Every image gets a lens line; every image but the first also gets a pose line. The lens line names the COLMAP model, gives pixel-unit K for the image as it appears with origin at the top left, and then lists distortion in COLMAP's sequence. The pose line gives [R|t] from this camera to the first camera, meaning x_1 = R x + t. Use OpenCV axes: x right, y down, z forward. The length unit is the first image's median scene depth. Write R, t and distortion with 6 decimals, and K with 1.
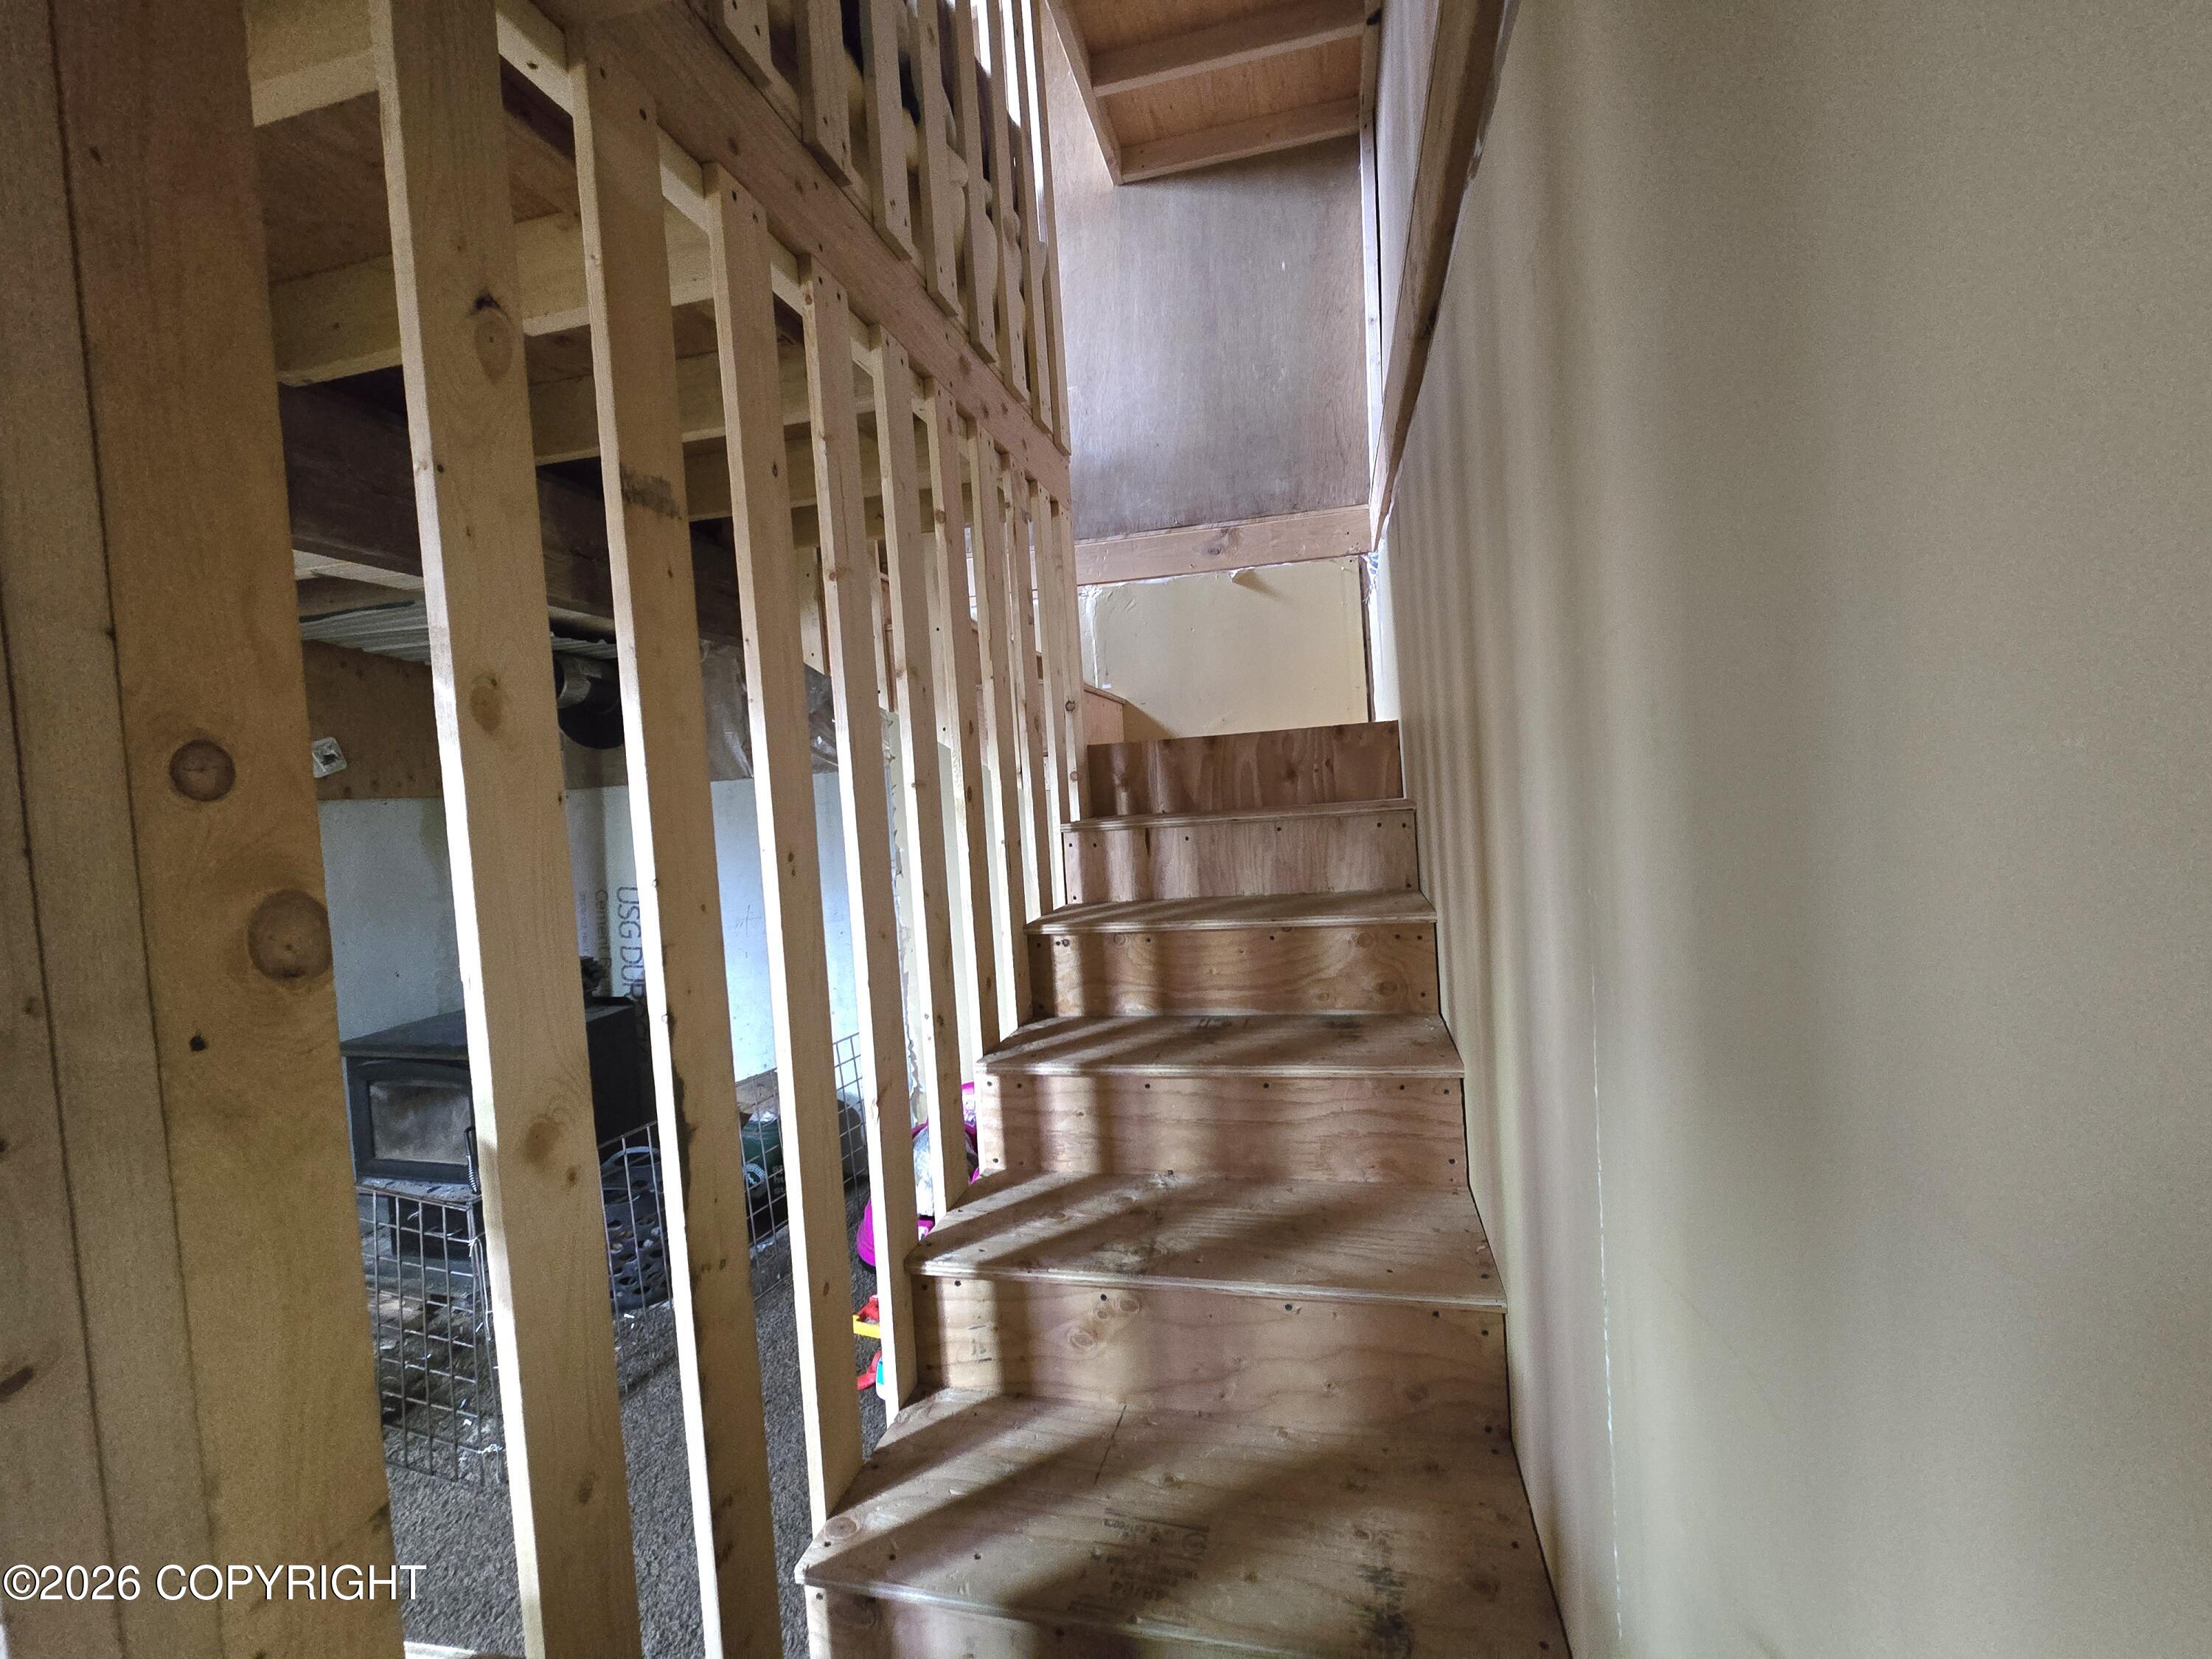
lens RADIAL K [[905.0, 0, 1106.1], [0, 905.0, 824.9], [0, 0, 1]] dist [-0.004506, -0.000475]
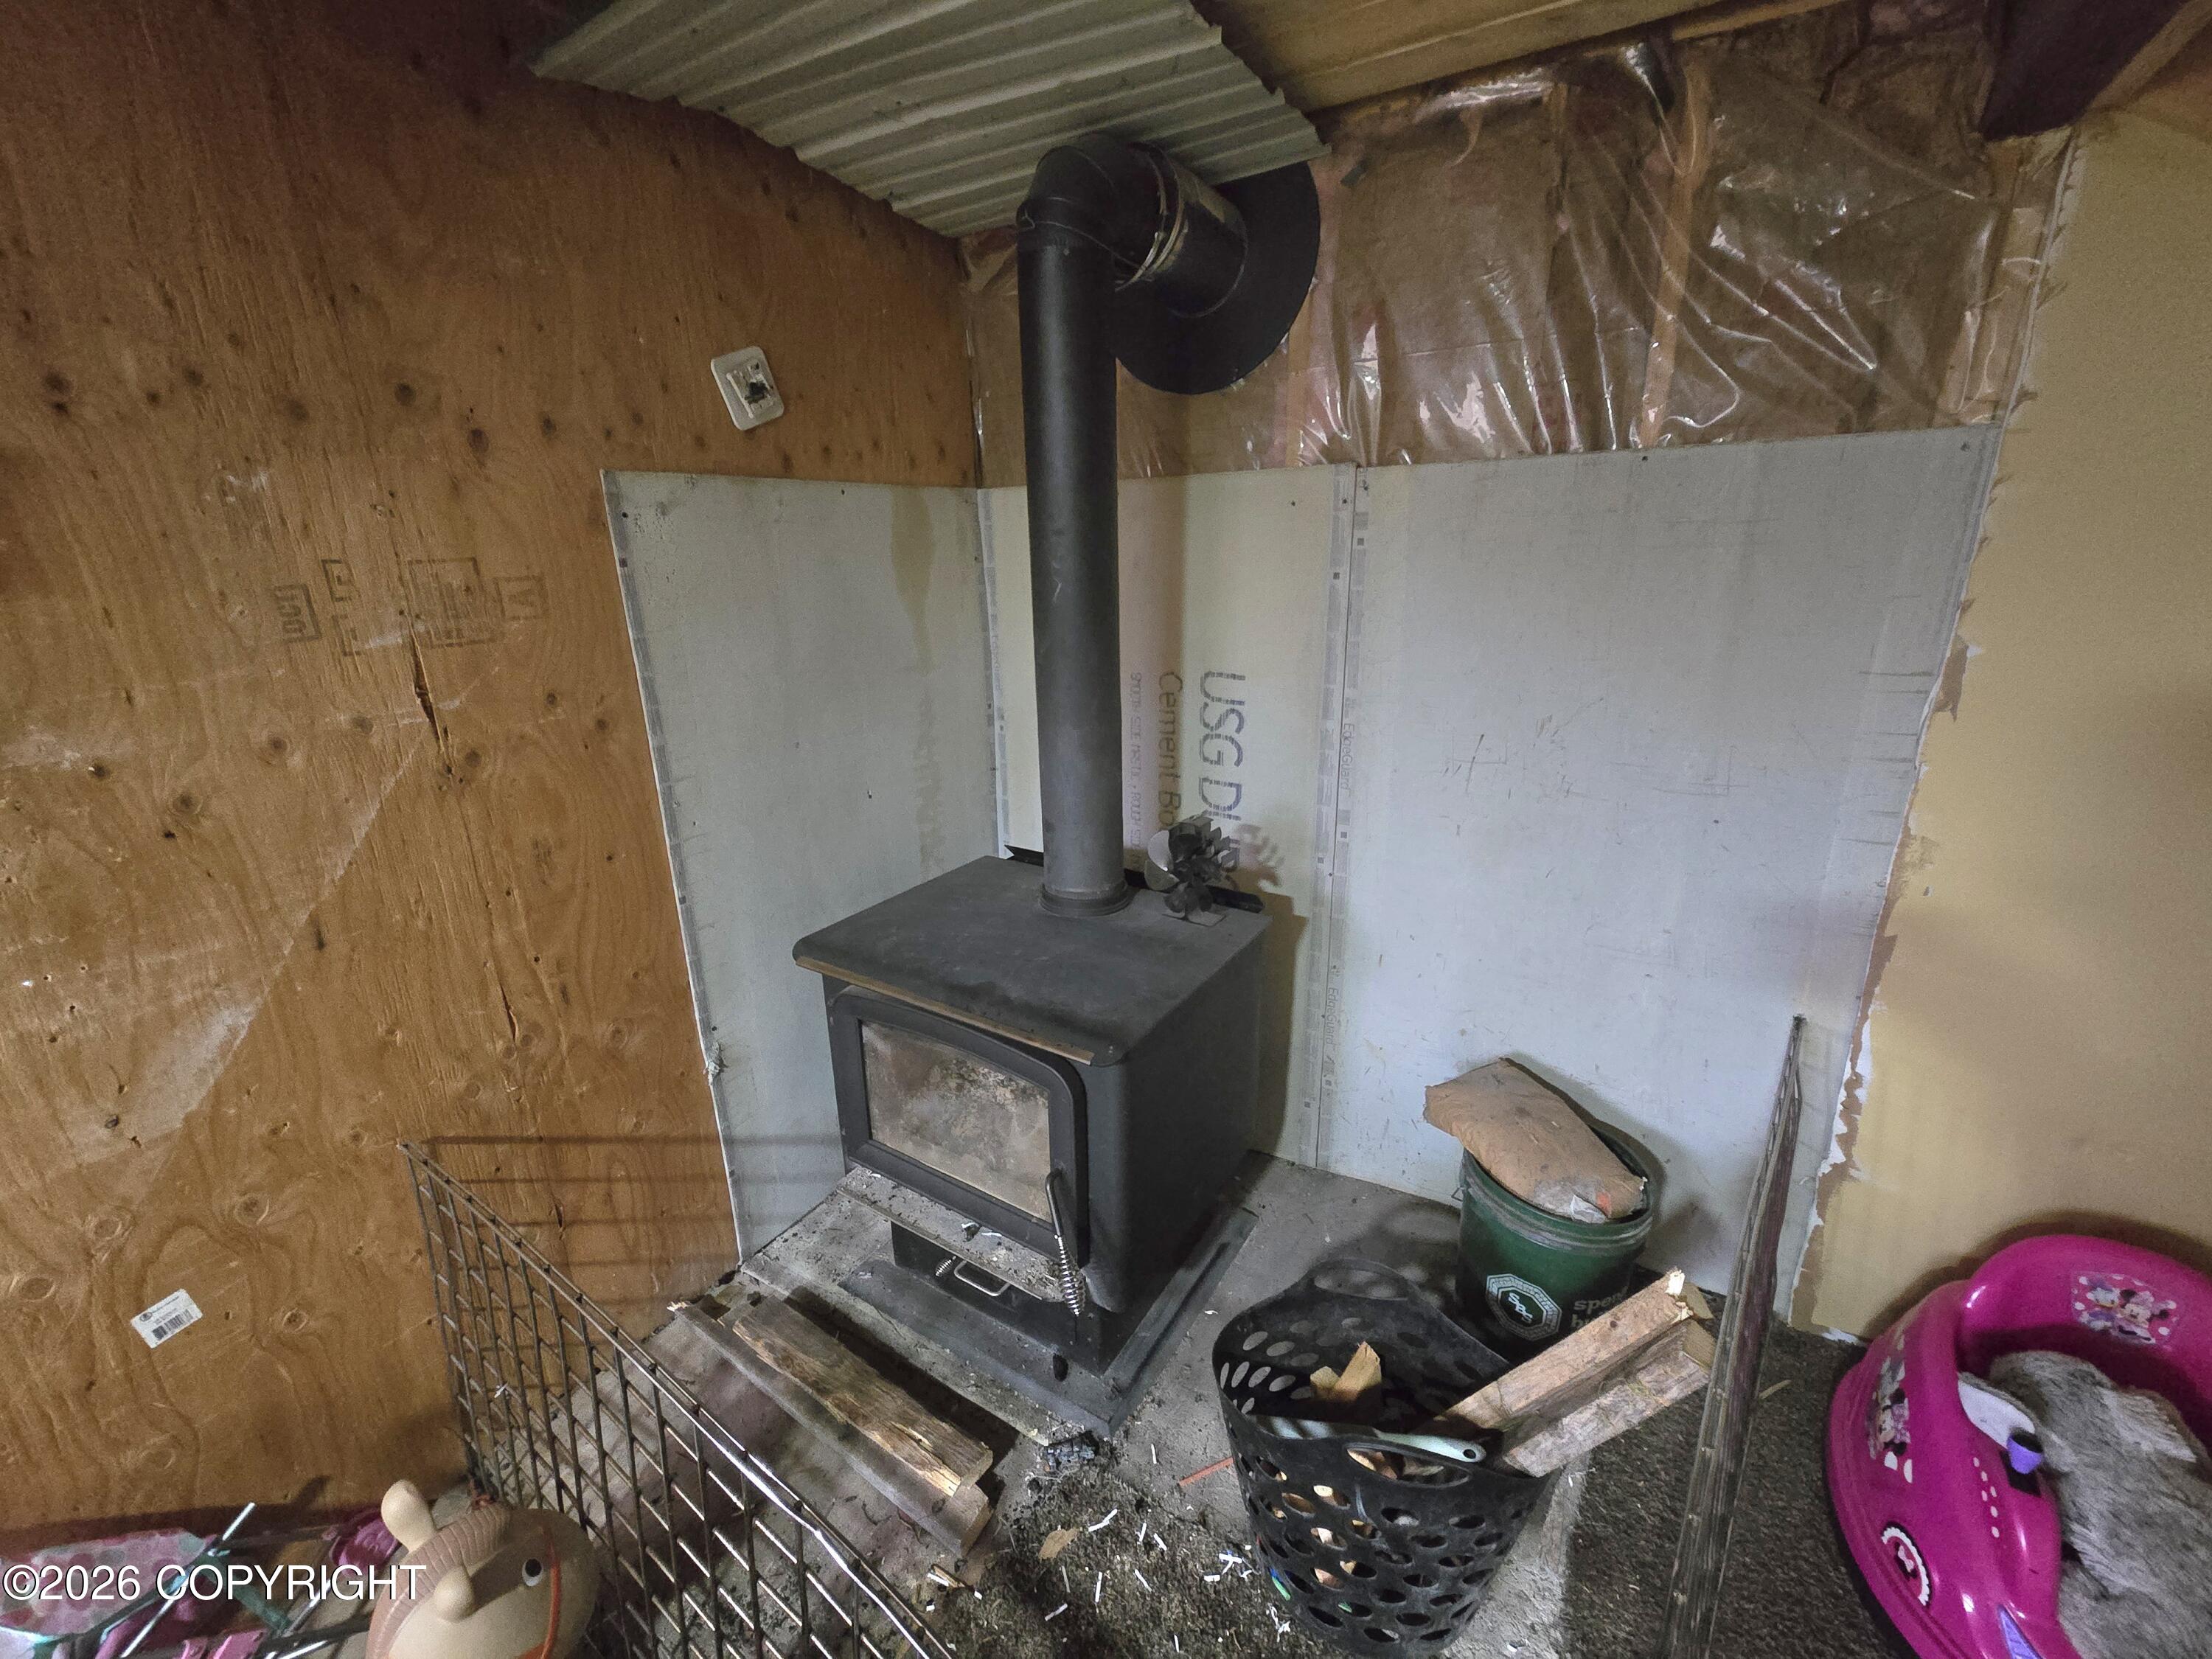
lens RADIAL K [[913.1, 0, 1111.5], [0, 913.1, 825.7], [0, 0, 1]] dist [0.001026, -0.000051]
pose [[0.948723, 0.133170, -0.286689, -0.478375], [-0.048789, 0.957751, 0.283429, 0.005771], [0.312321, -0.254909, 0.915138, 0.514322]]
